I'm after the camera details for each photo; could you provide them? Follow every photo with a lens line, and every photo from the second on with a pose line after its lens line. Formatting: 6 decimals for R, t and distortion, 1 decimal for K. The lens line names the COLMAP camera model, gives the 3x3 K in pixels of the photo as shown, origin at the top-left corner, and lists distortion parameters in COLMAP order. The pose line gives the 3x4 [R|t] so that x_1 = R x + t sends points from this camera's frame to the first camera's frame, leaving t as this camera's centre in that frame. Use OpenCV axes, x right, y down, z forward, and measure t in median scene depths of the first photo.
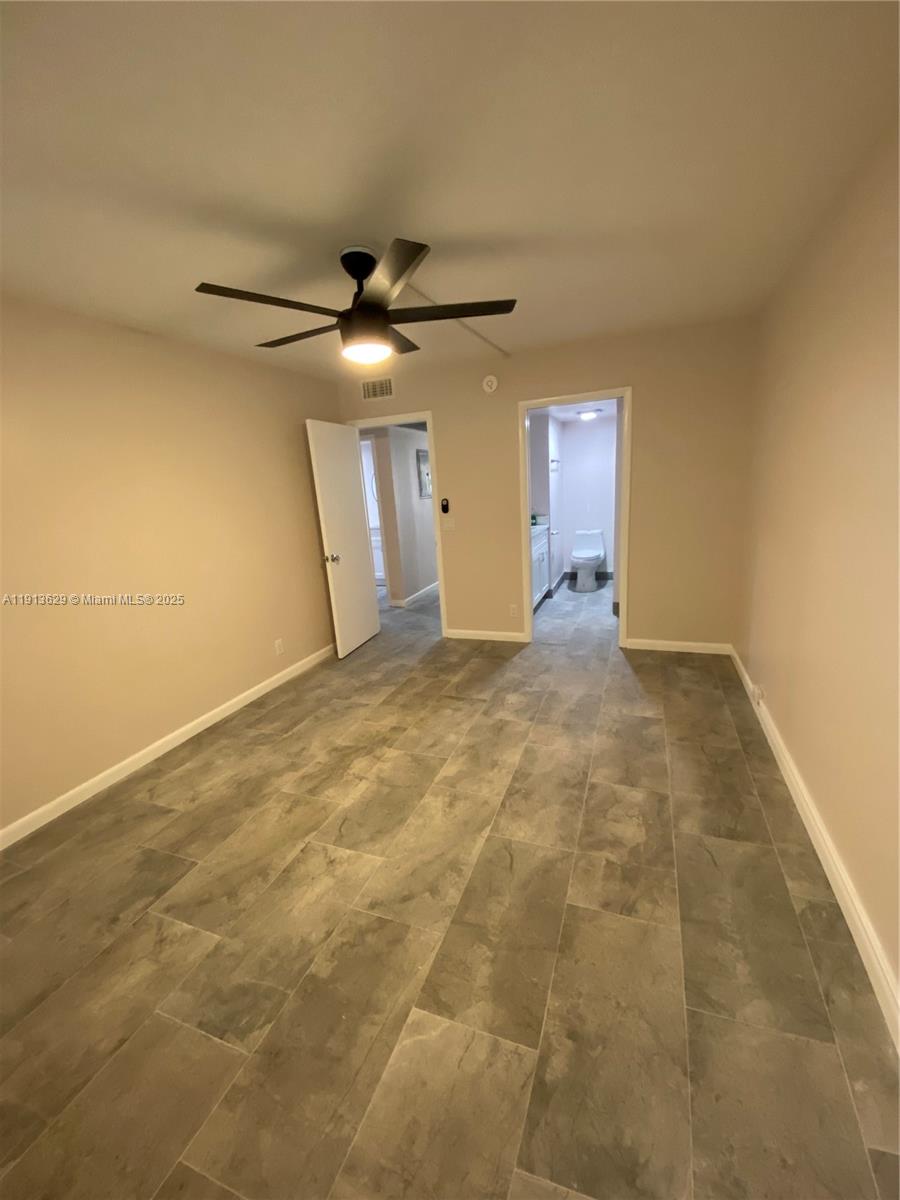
lens RADIAL K [[484.4, 0, 451.1], [0, 484.4, 599.0], [0, 0, 1]] dist [0.010061, -0.017354]
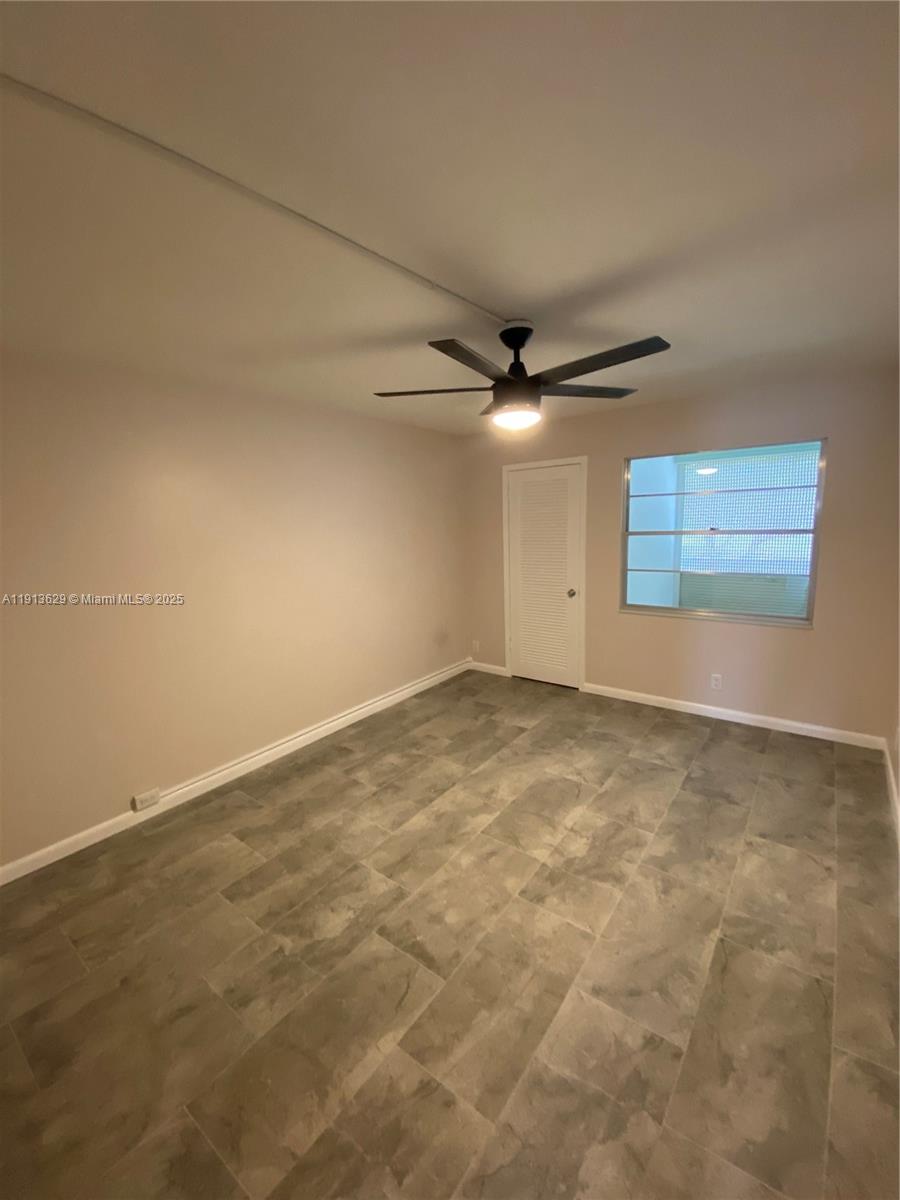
lens RADIAL K [[484.4, 0, 451.1], [0, 484.4, 599.0], [0, 0, 1]] dist [0.010061, -0.017354]
pose [[-0.955121, 0.054519, 0.291155, -0.270502], [0.164066, 0.915743, 0.366739, -0.475550], [-0.246629, 0.398049, -0.883590, 1.793018]]
